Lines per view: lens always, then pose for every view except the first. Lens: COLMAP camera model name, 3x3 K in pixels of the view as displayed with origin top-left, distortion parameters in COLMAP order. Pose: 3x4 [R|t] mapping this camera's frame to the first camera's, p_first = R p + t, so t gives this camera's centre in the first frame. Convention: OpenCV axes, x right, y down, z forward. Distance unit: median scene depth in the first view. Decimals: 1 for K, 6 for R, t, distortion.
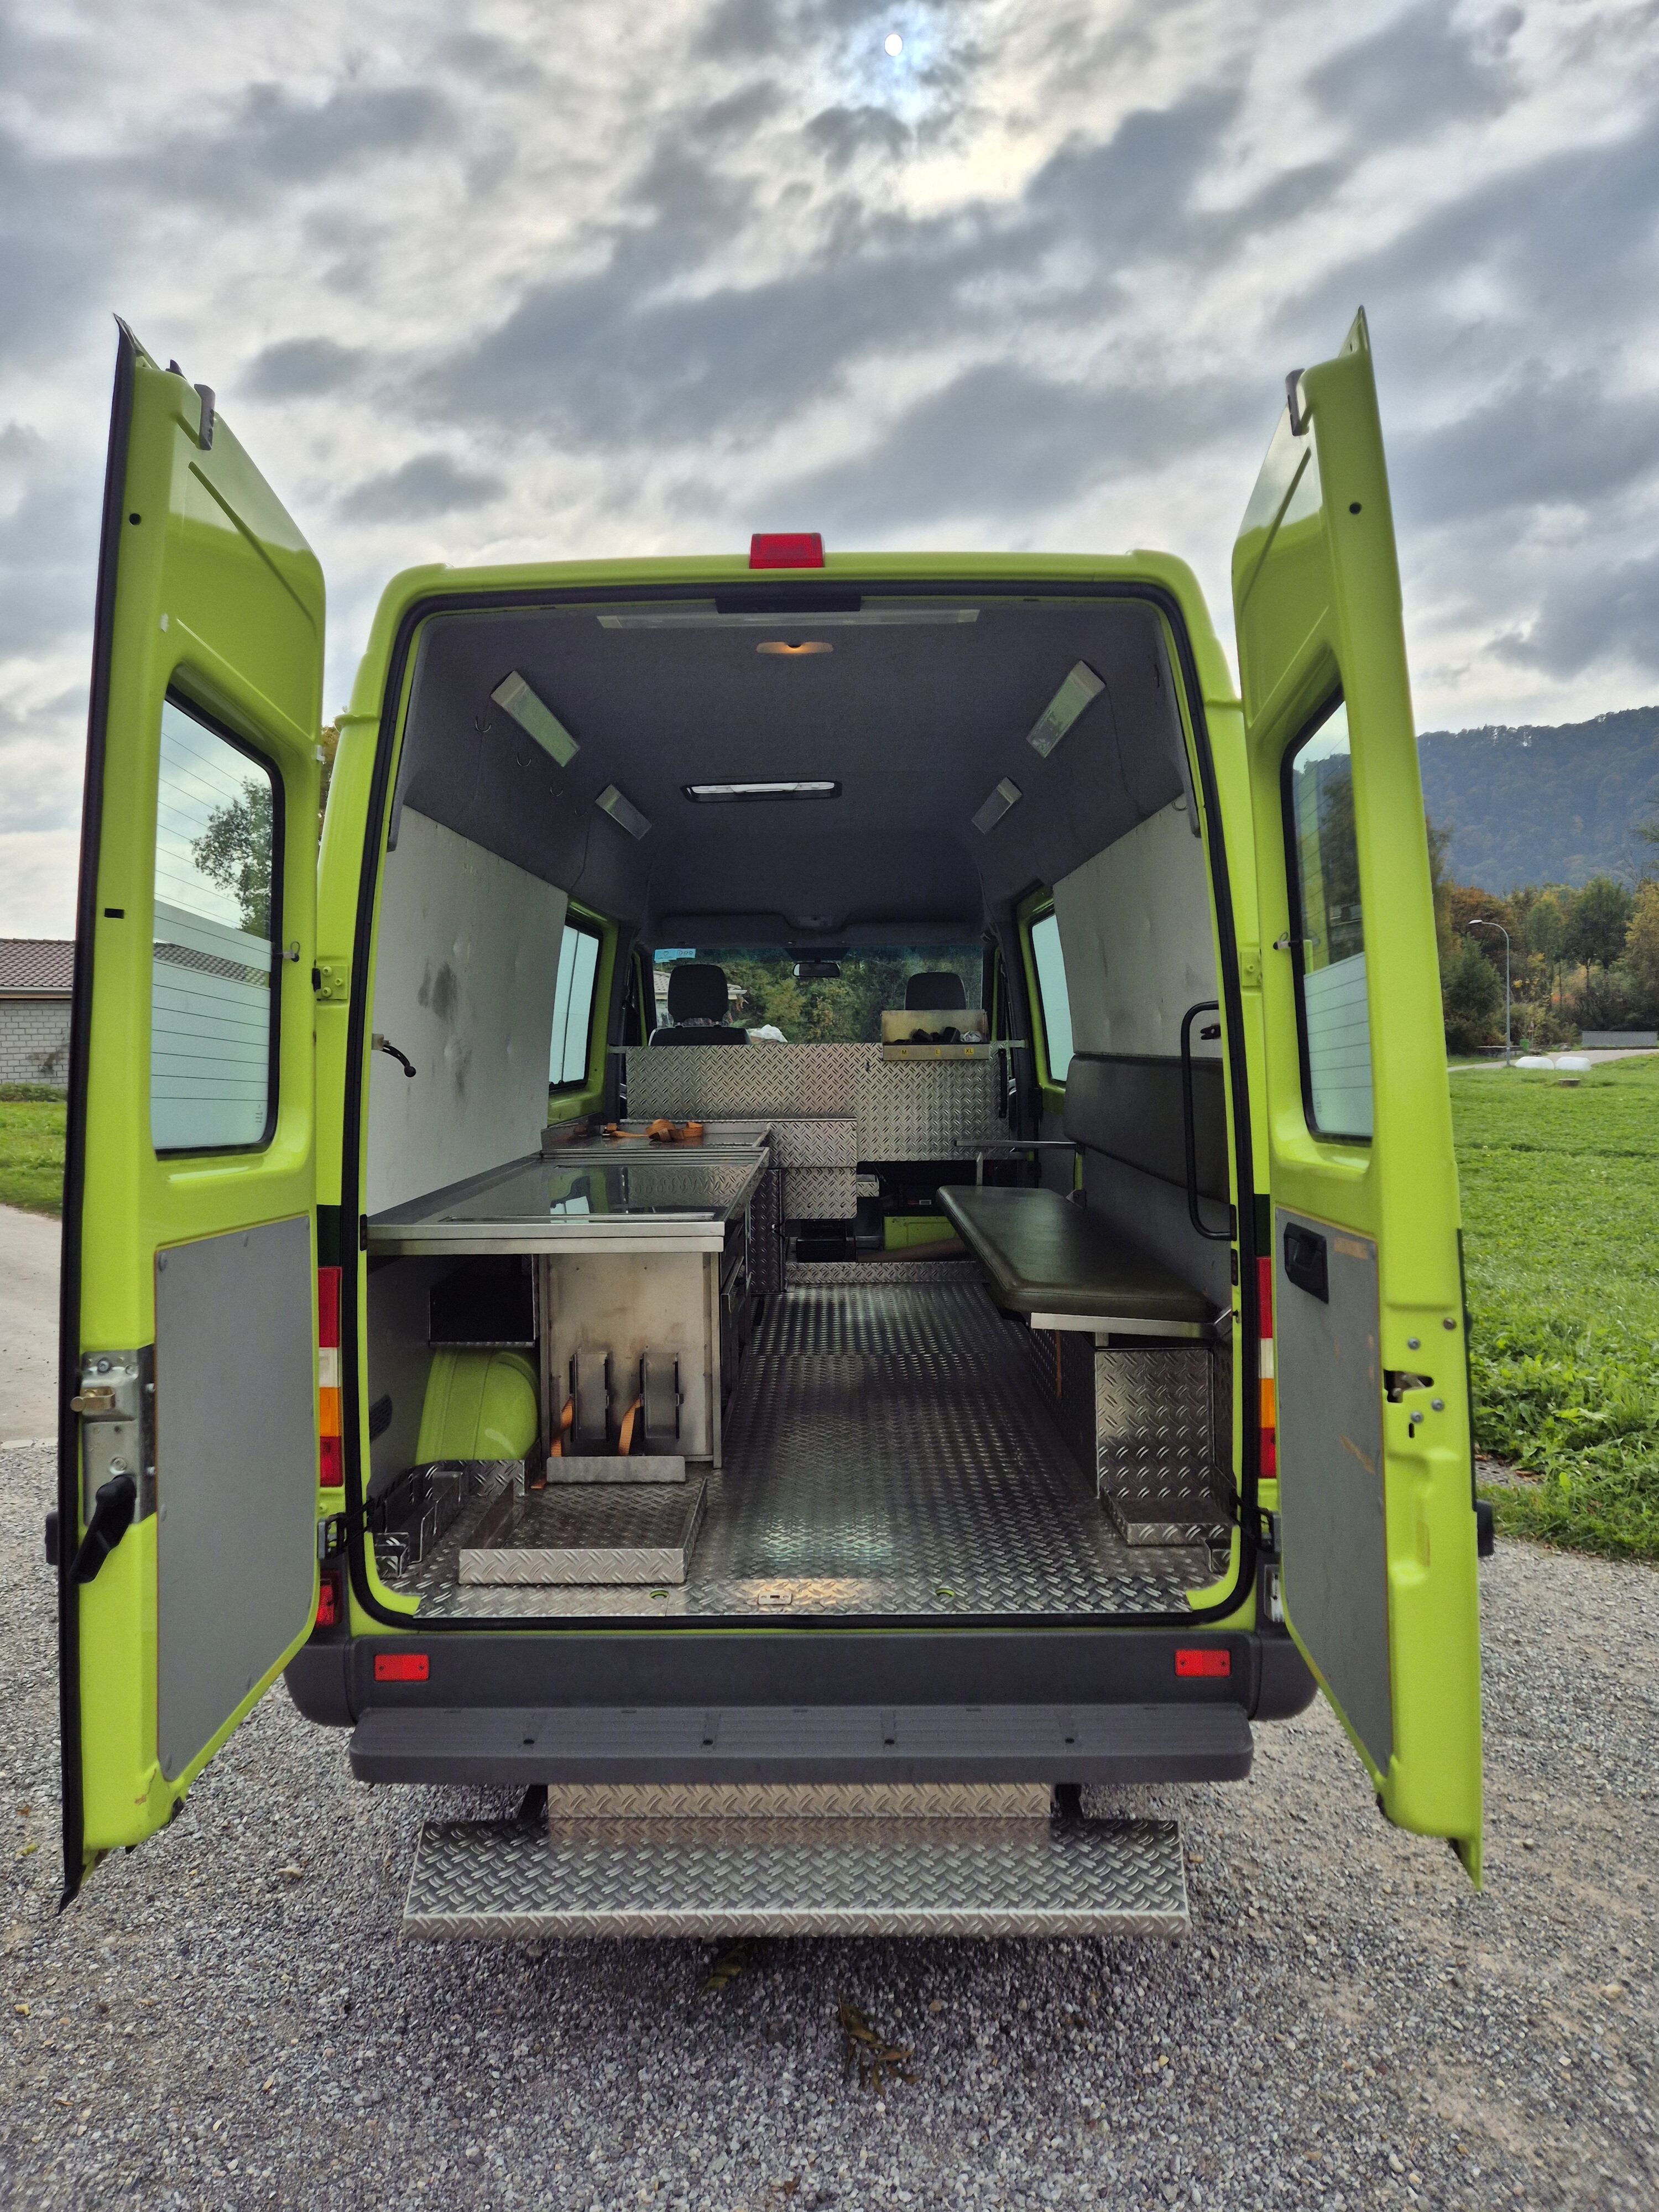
lens RADIAL K [[1465.6, 0, 821.7], [0, 1465.6, 1131.0], [0, 0, 1]] dist [0.054653, -0.049875]
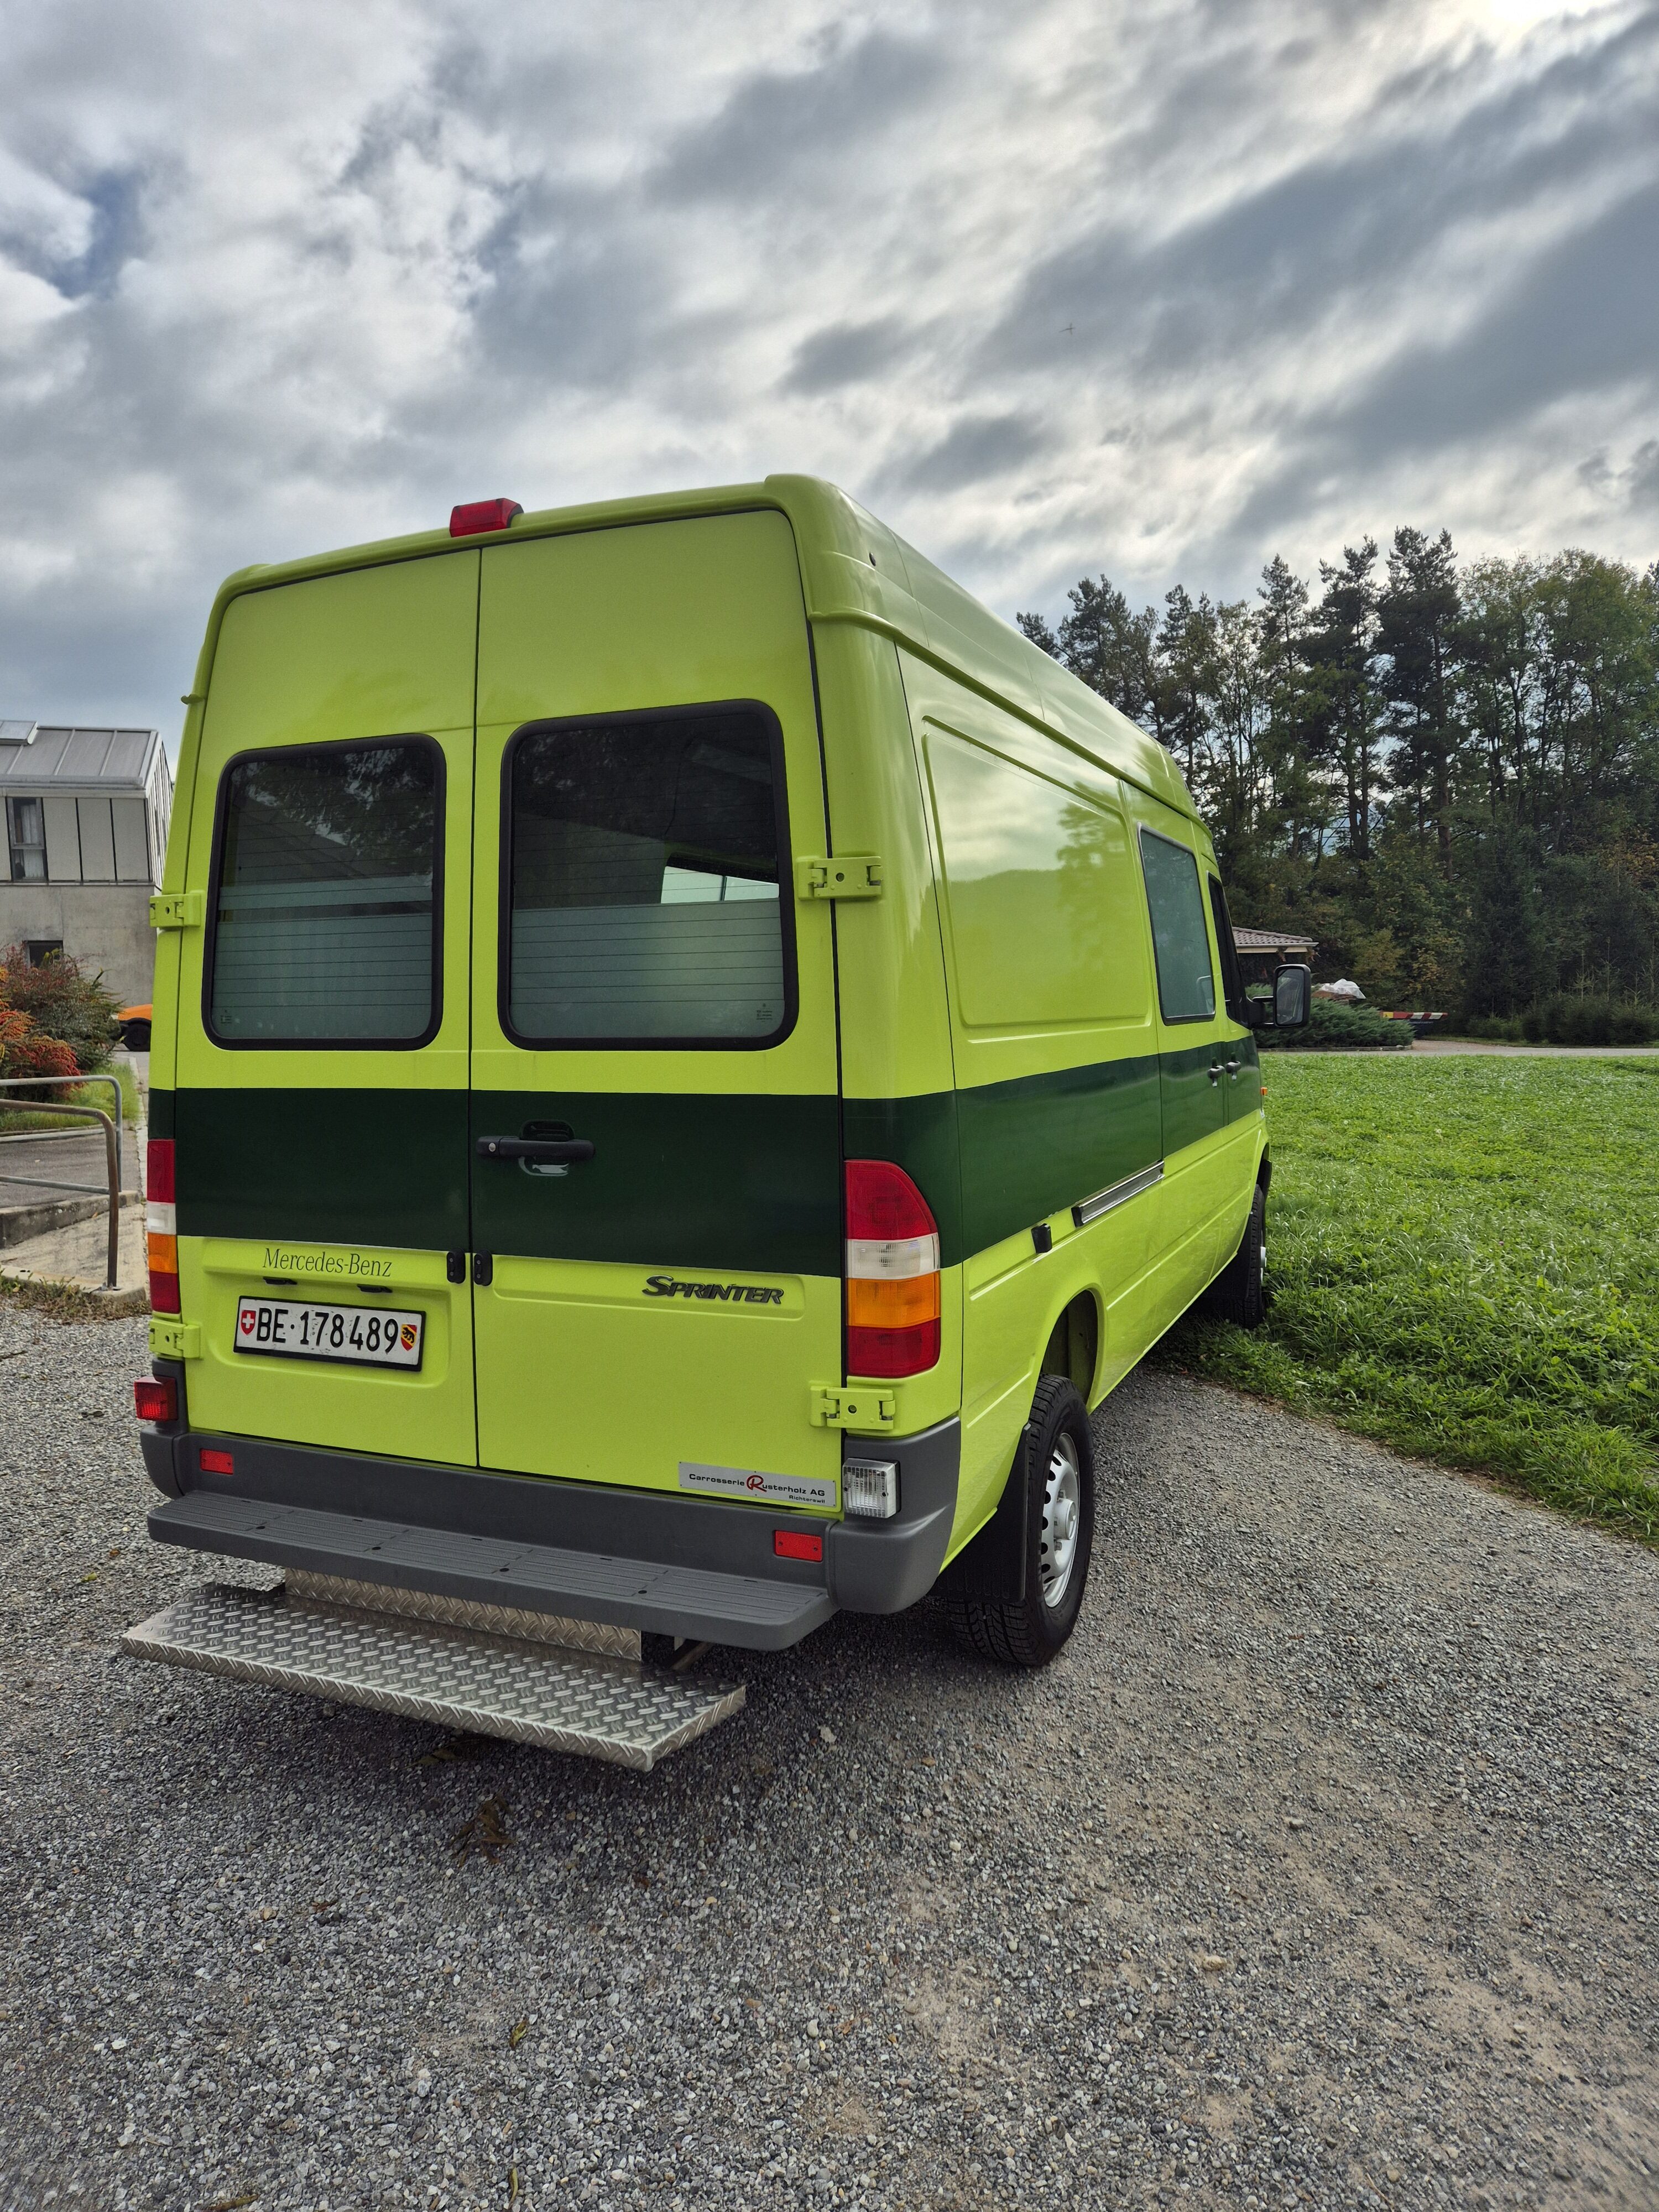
lens RADIAL K [[1490.5, 0, 829.0], [0, 1490.5, 1130.7], [0, 0, 1]] dist [0.031242, 0.000376]
pose [[0.919126, 0.033469, -0.392540, 0.030210], [-0.023285, 0.999258, 0.030678, 0.001411], [0.393275, -0.019056, 0.919223, 0.001874]]
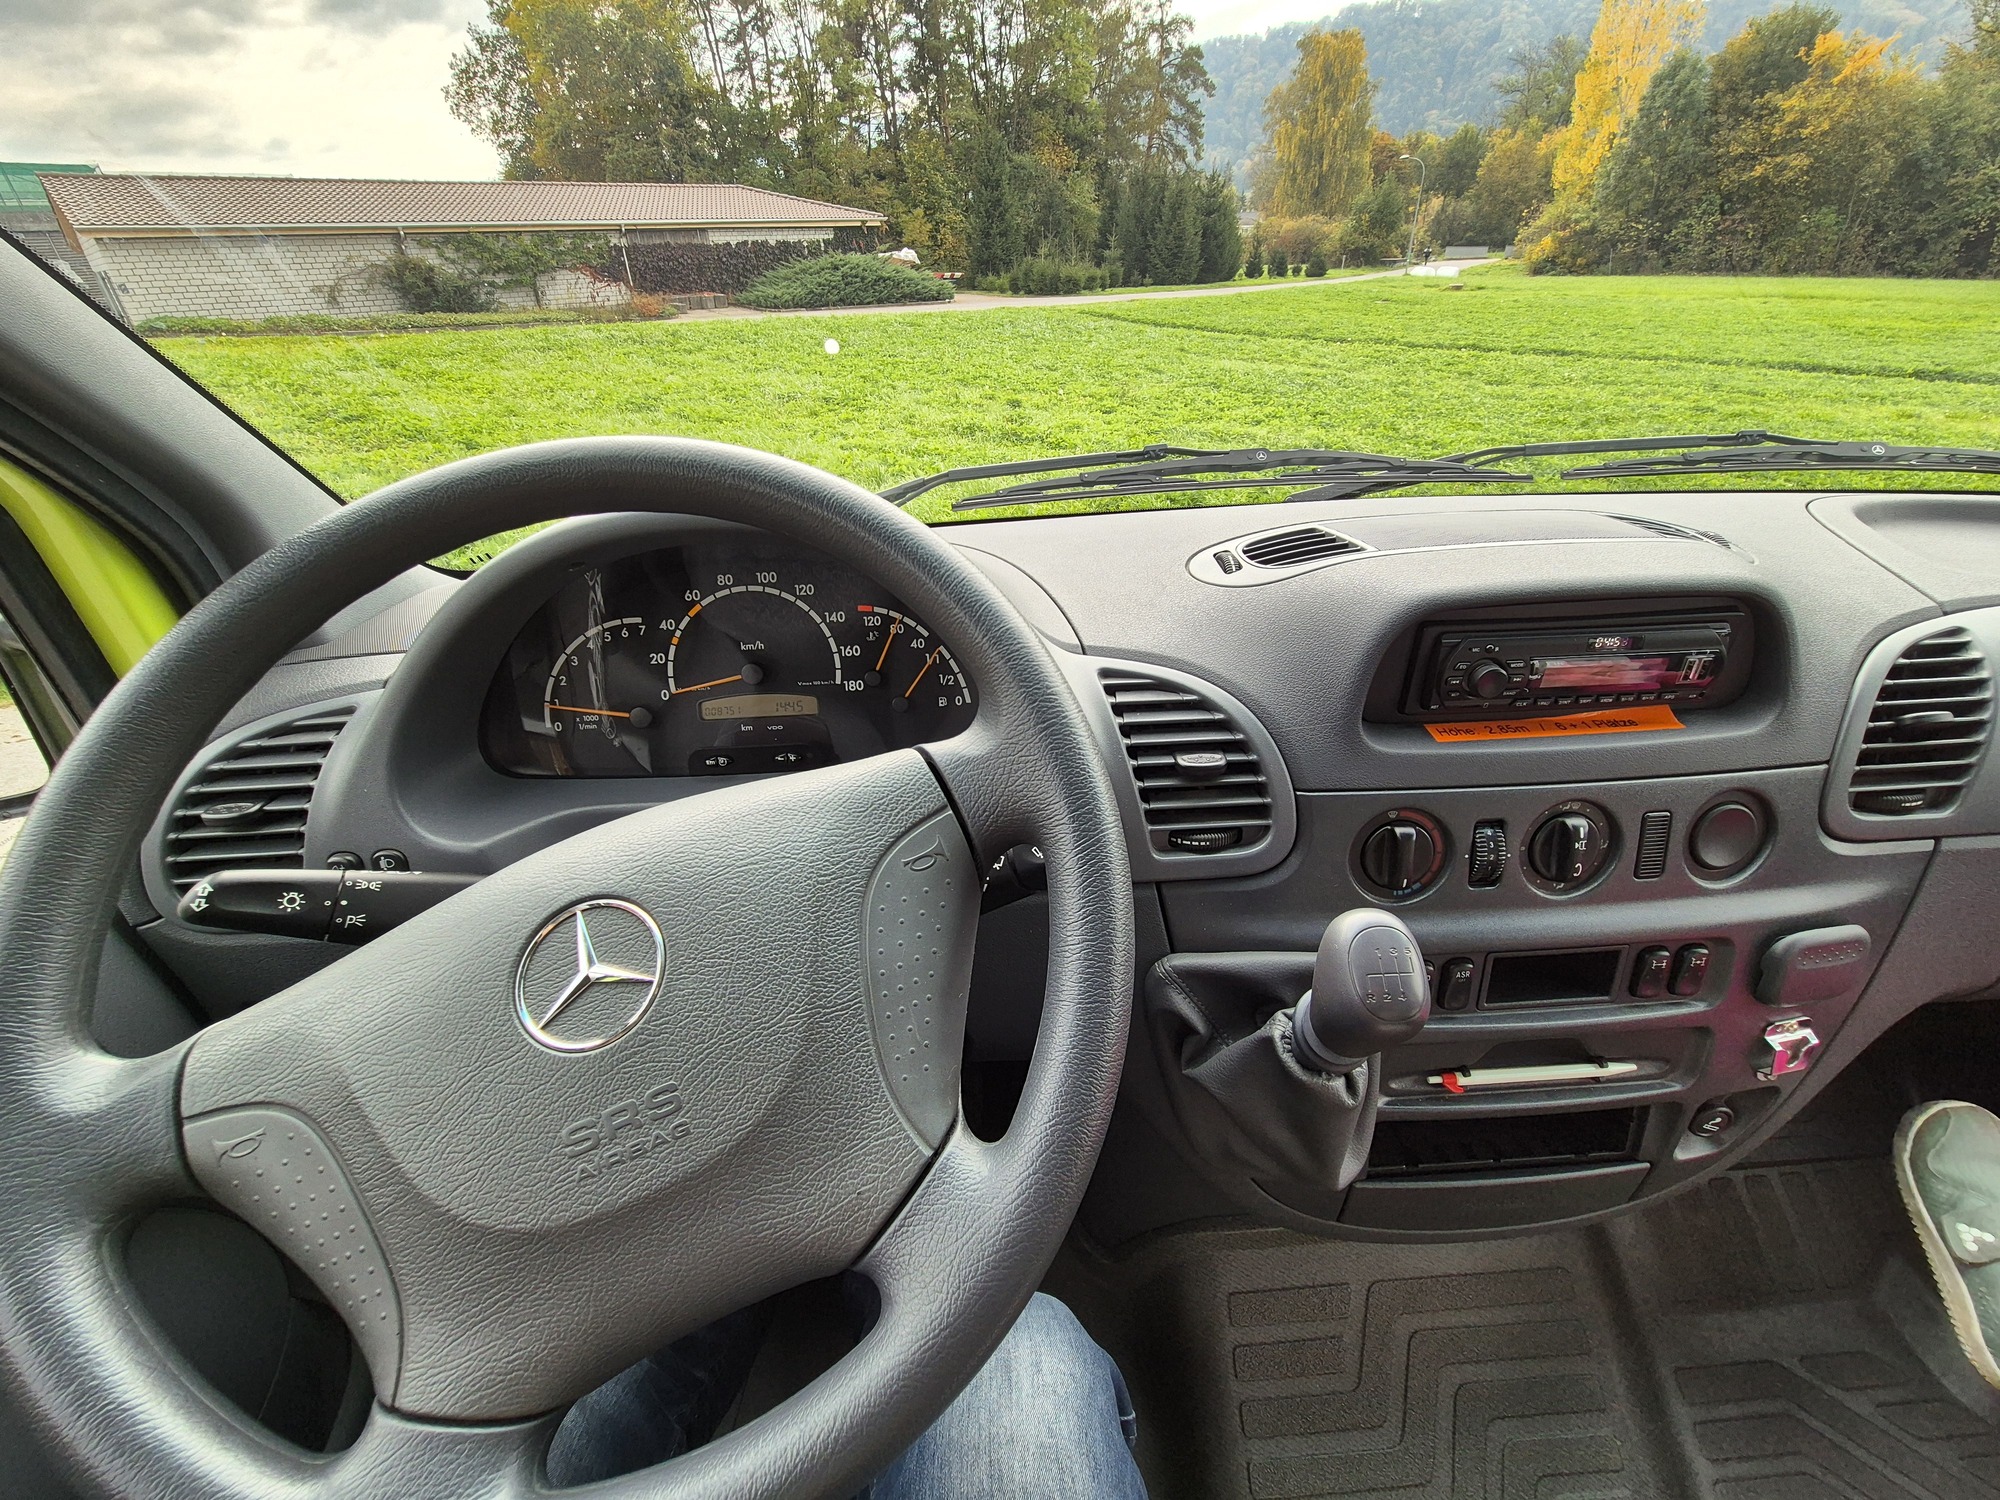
lens RADIAL K [[810.1, 0, 997.5], [0, 810.1, 744.8], [0, 0, 1]] dist [-0.003420, -0.000497]
pose [[0.997998, -0.043506, 0.045908, -0.005234], [0.017430, 0.886913, 0.461608, -0.007702], [-0.060800, -0.459884, 0.885895, 0.105794]]
